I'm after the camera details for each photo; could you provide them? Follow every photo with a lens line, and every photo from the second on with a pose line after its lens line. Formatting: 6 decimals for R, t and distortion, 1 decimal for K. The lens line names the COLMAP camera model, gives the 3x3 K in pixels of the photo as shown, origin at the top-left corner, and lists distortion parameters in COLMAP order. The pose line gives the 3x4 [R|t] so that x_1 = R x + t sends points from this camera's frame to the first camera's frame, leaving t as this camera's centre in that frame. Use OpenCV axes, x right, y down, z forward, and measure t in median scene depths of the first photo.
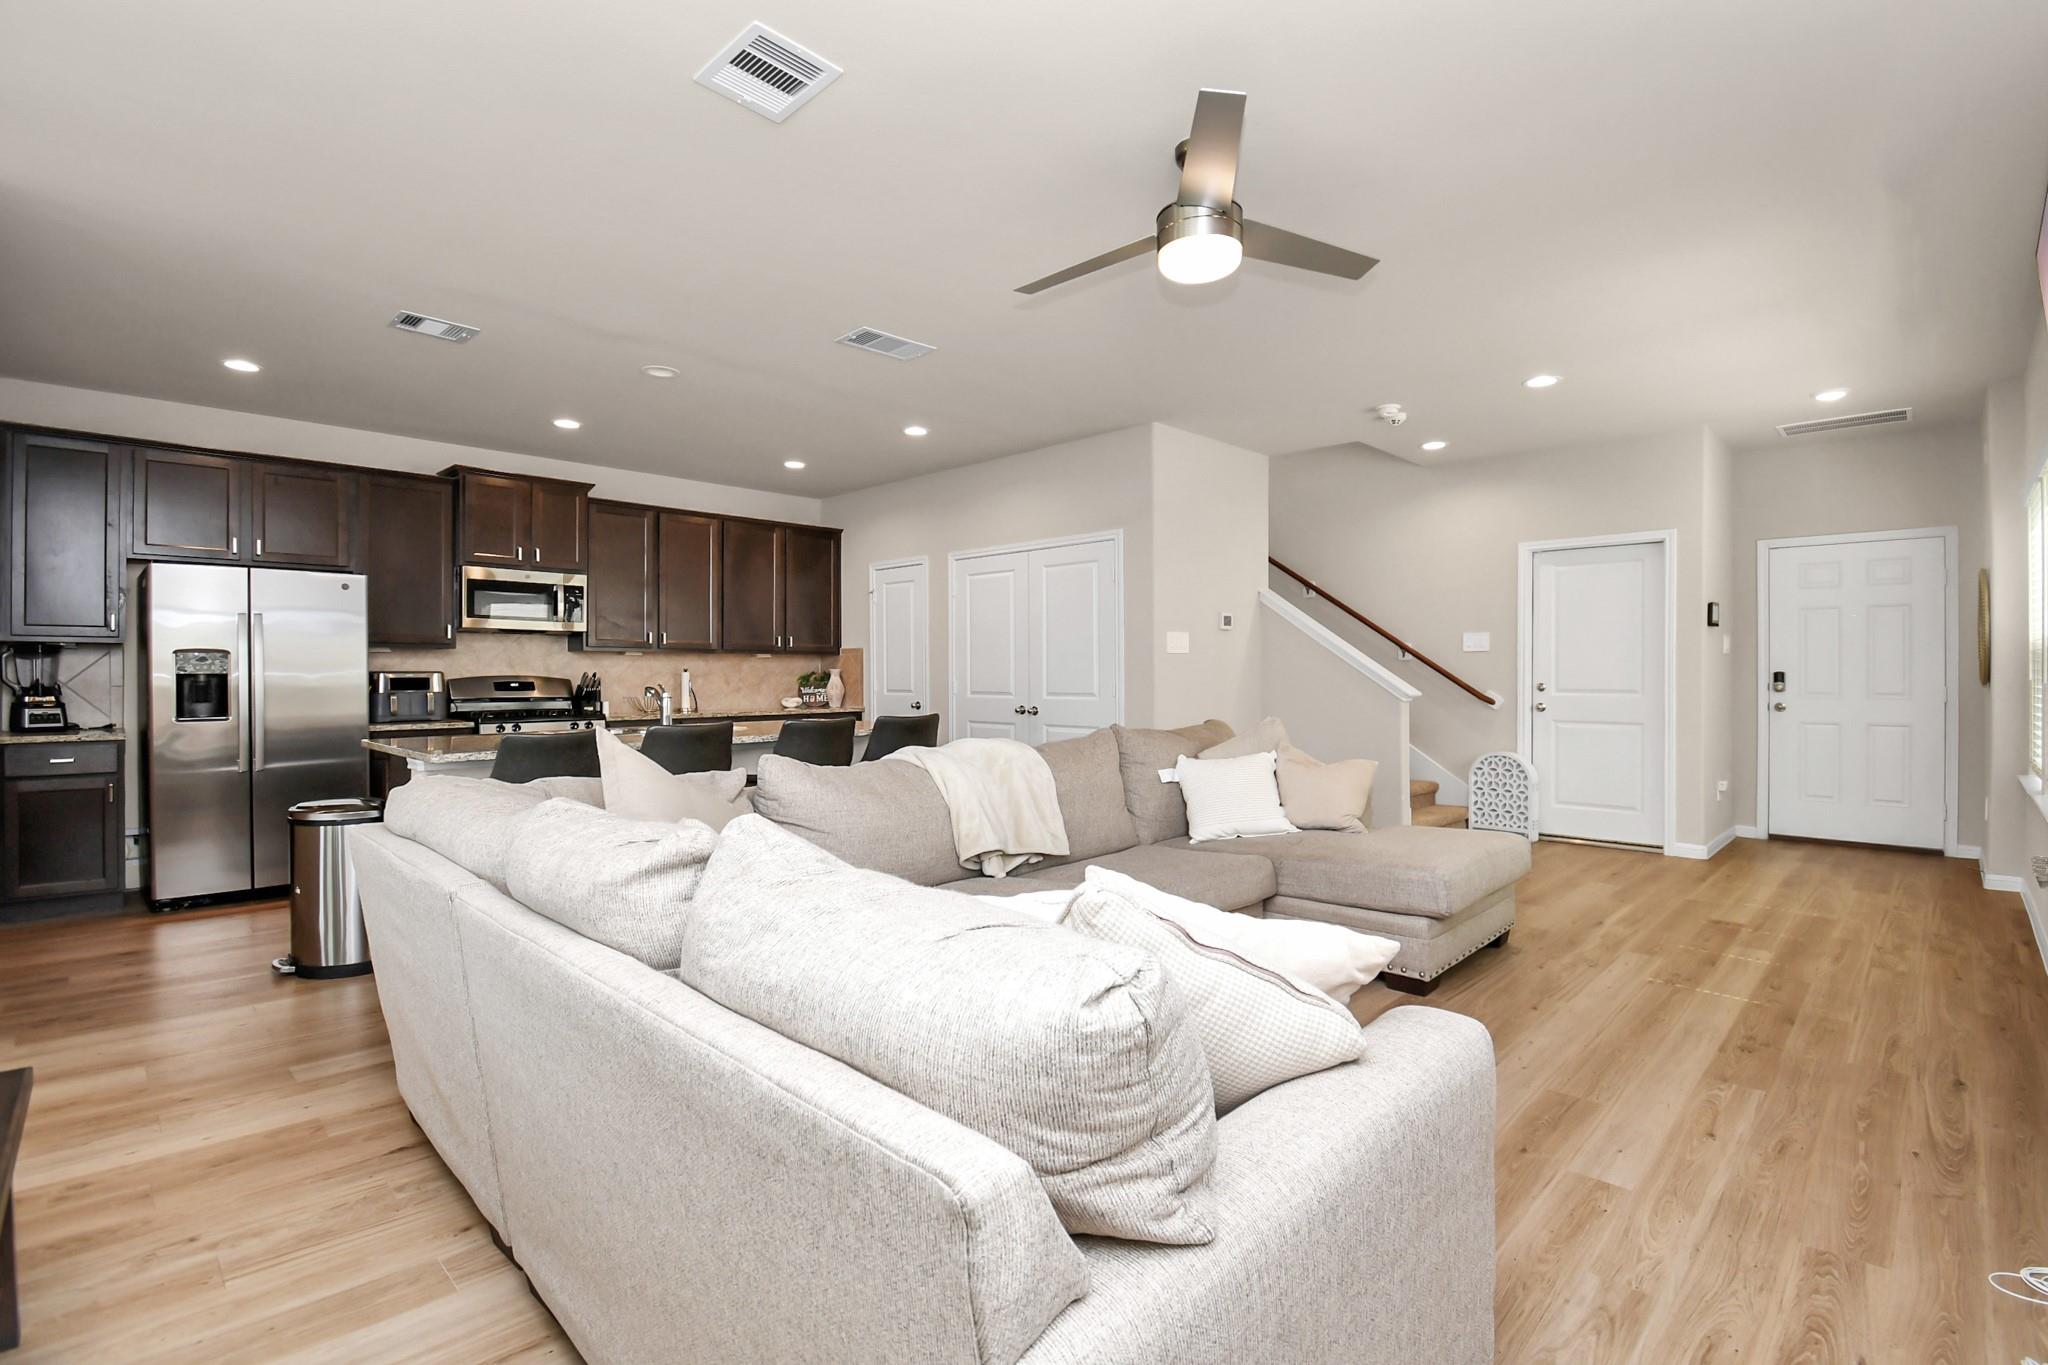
lens RADIAL K [[905.7, 0, 1059.9], [0, 905.7, 675.4], [0, 0, 1]] dist [0.012501, -0.020456]
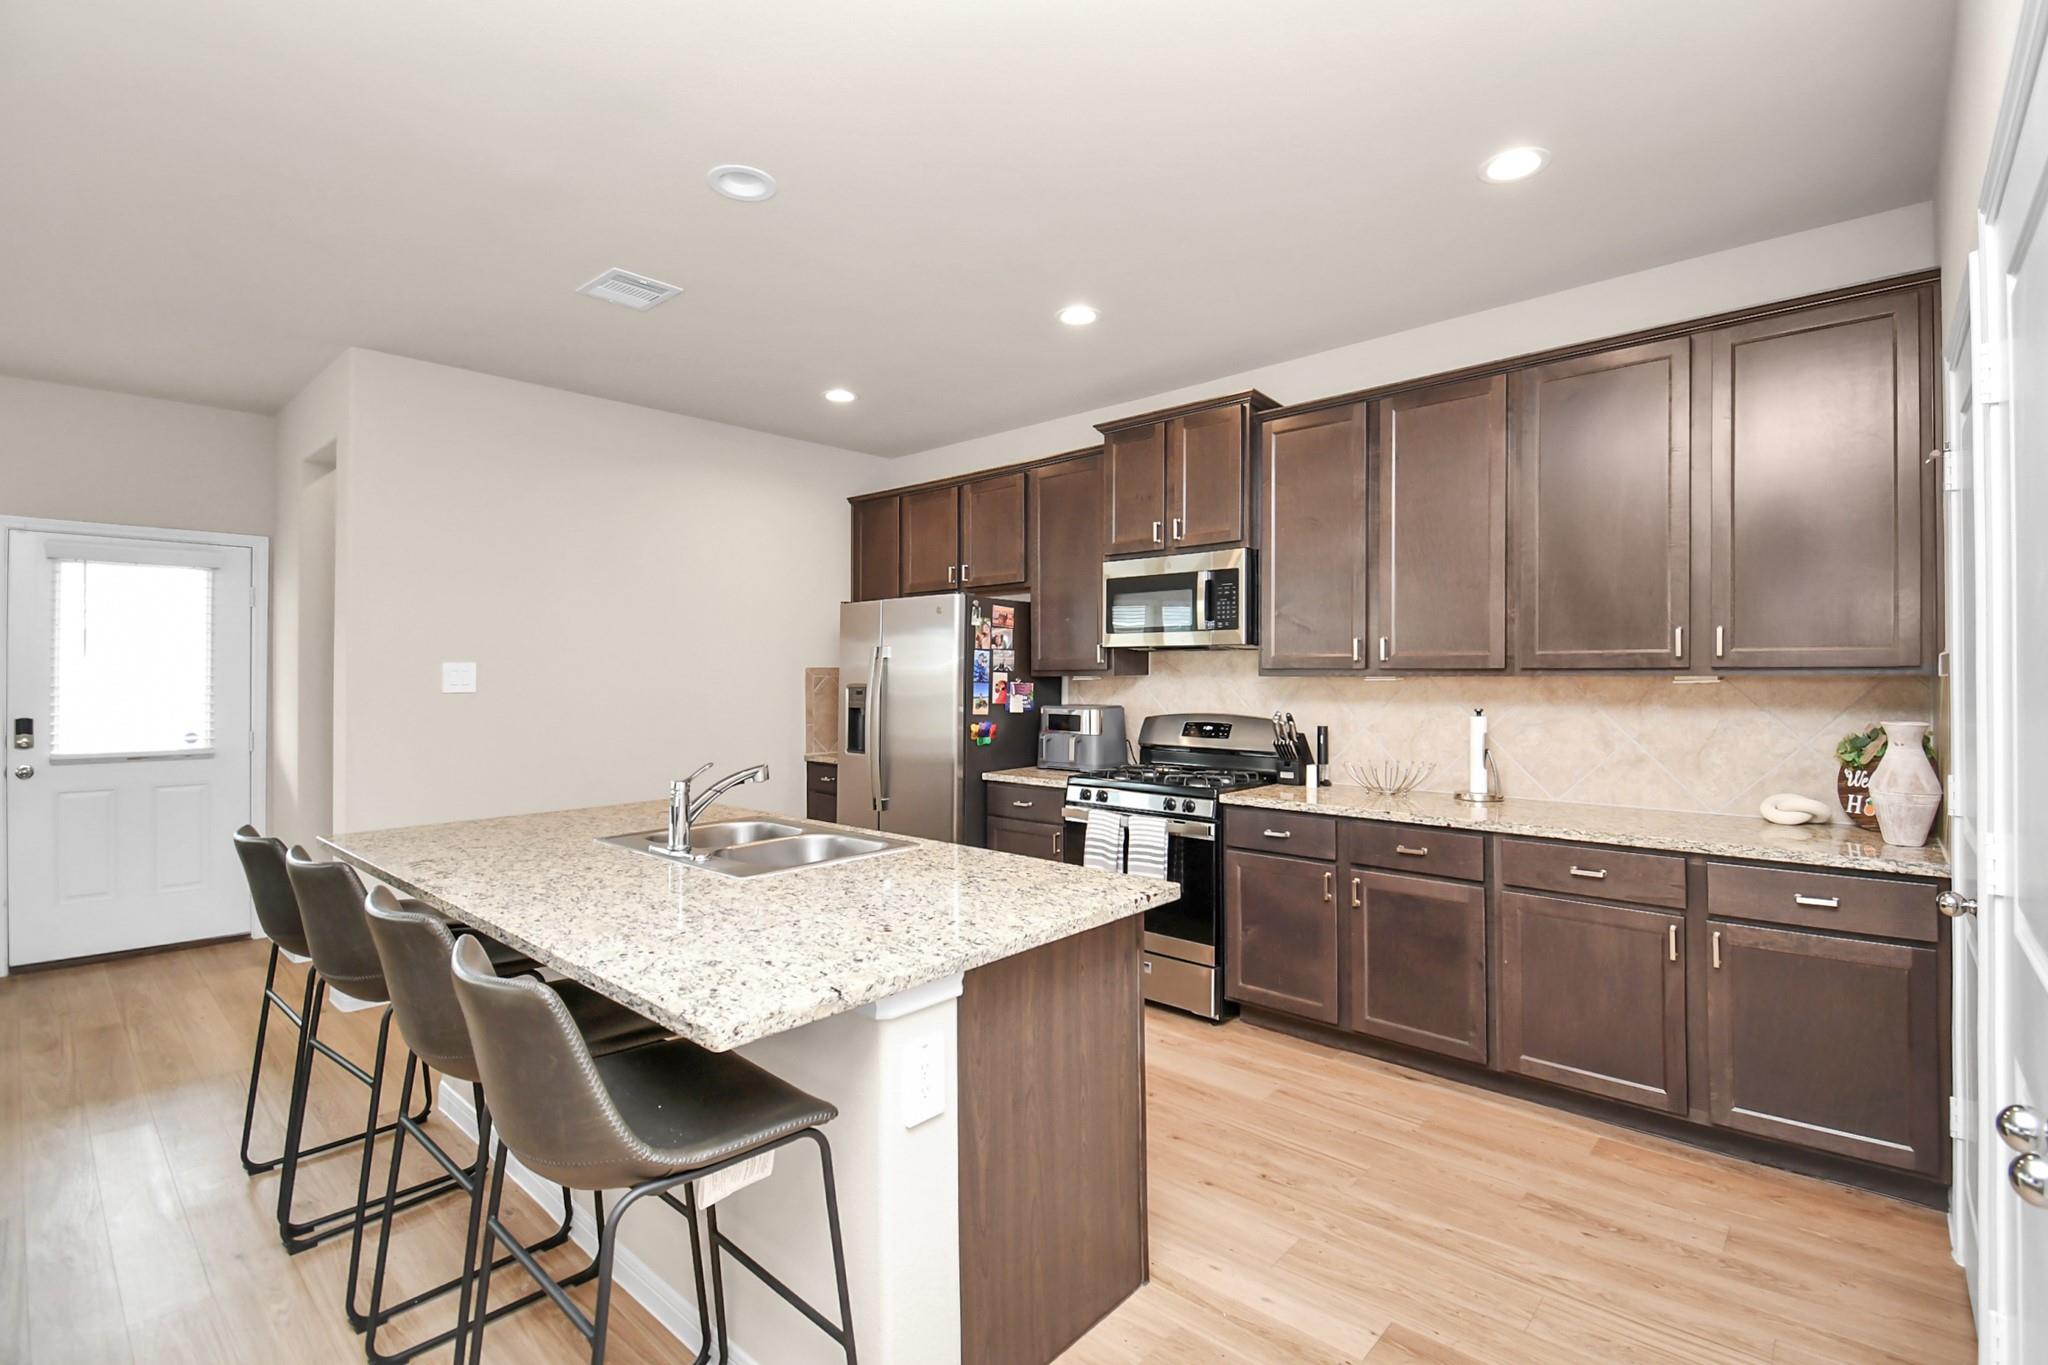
lens RADIAL K [[932.2, 0, 1026.3], [0, 932.2, 668.0], [0, 0, 1]] dist [-0.038870, -0.000122]
pose [[0.039744, -0.006207, -0.999191, 0.070823], [-0.003632, 0.999973, -0.006357, -0.027678], [0.999203, 0.003881, 0.039720, 0.803717]]
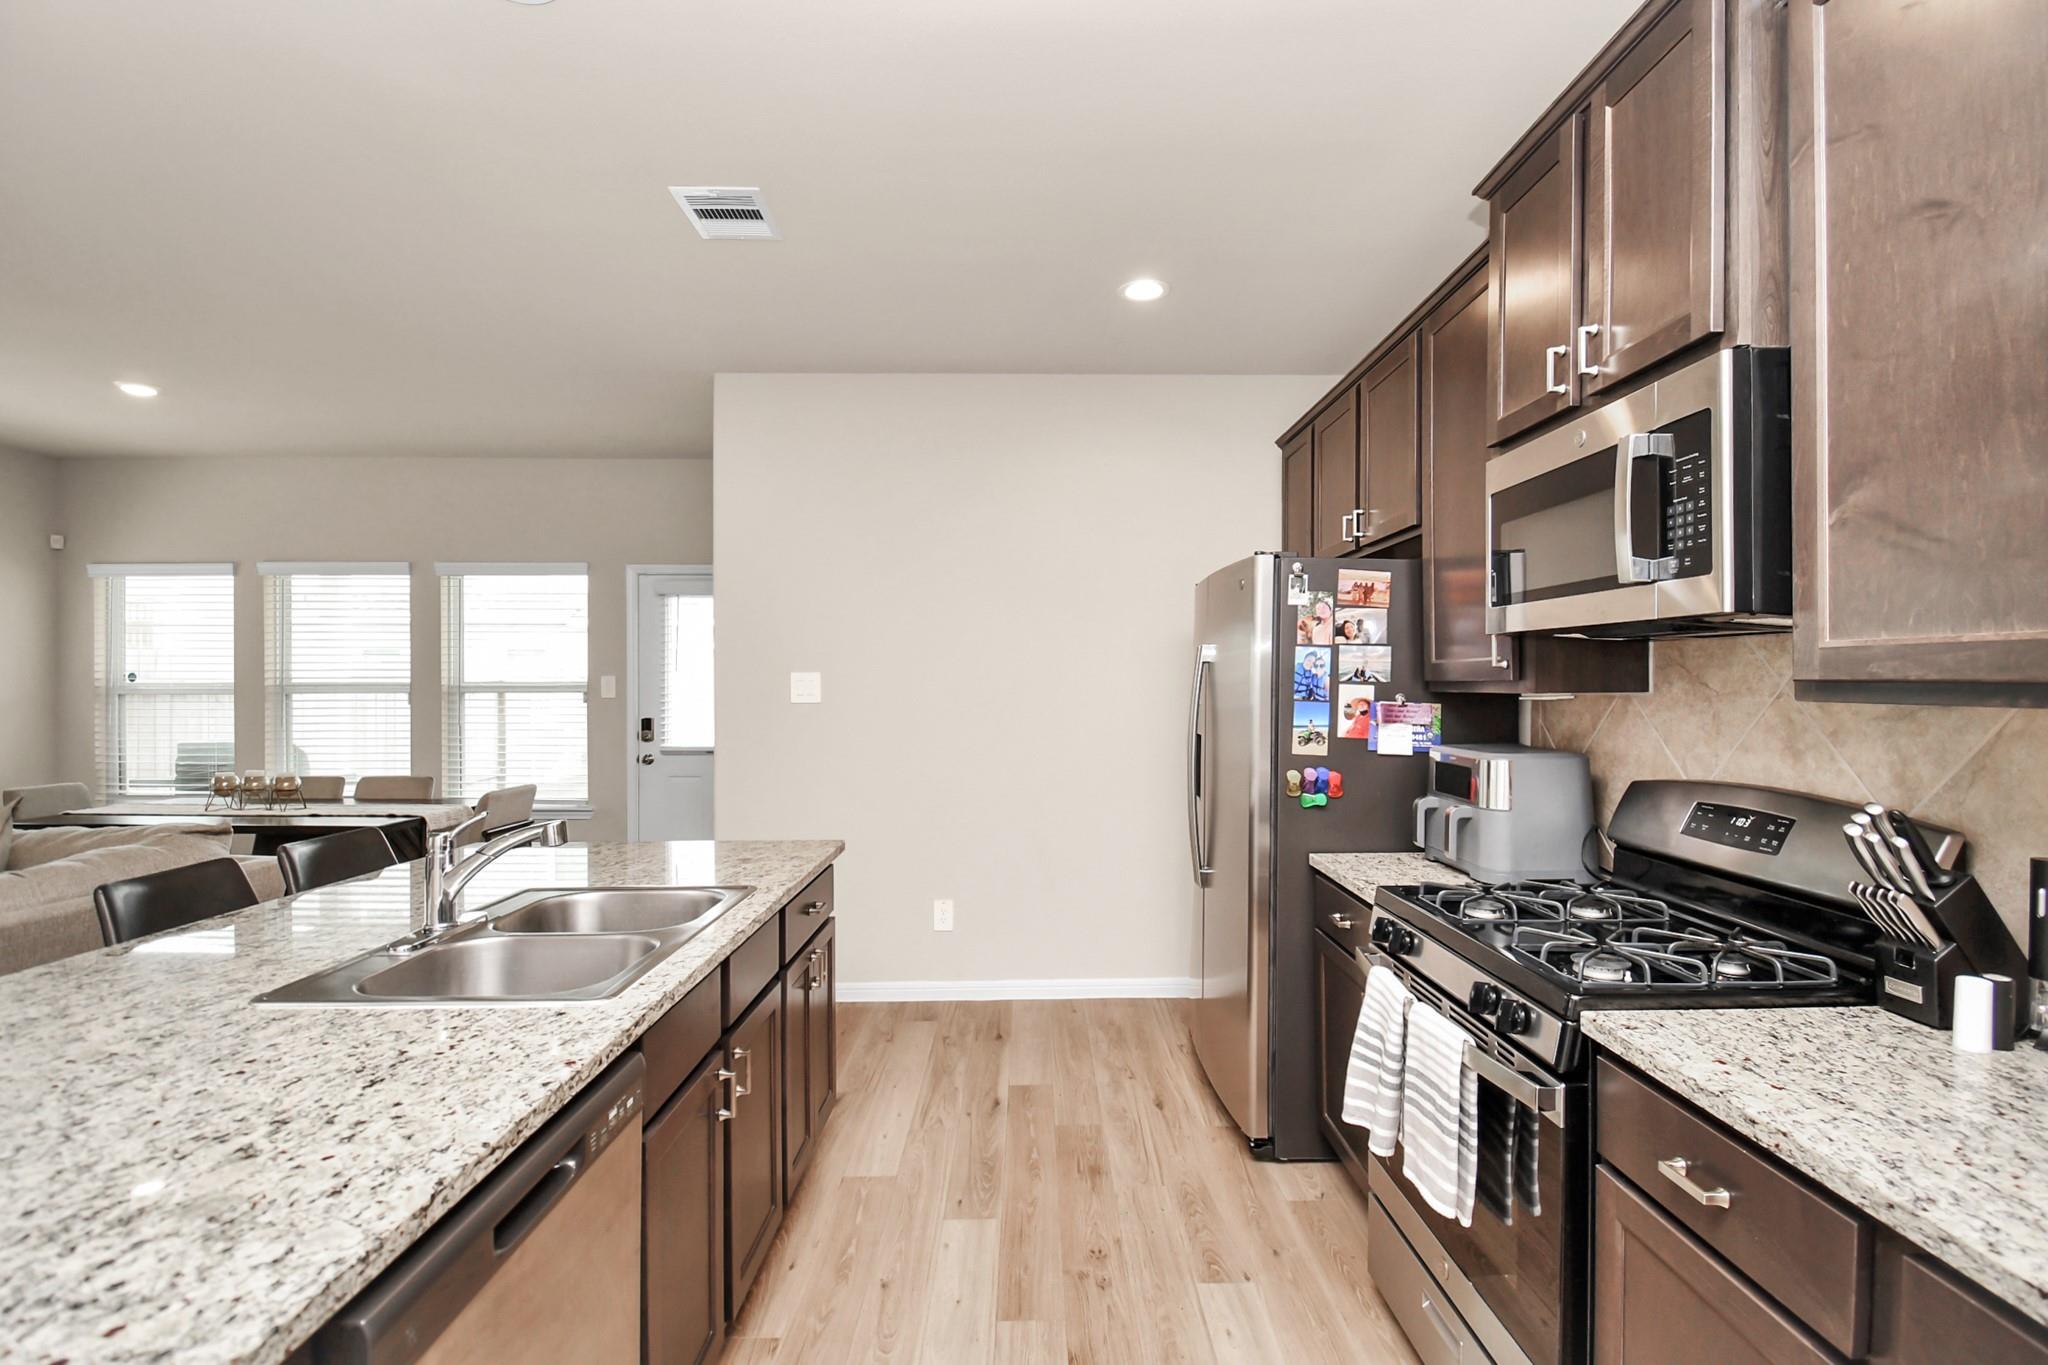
lens RADIAL K [[934.9, 0, 1054.2], [0, 934.9, 683.0], [0, 0, 1]] dist [0.001067, -0.019405]
pose [[-0.689474, -0.001480, -0.724309, -0.241688], [-0.005384, 0.999981, 0.003082, -0.029949], [0.724290, 0.006025, -0.689469, 0.997393]]
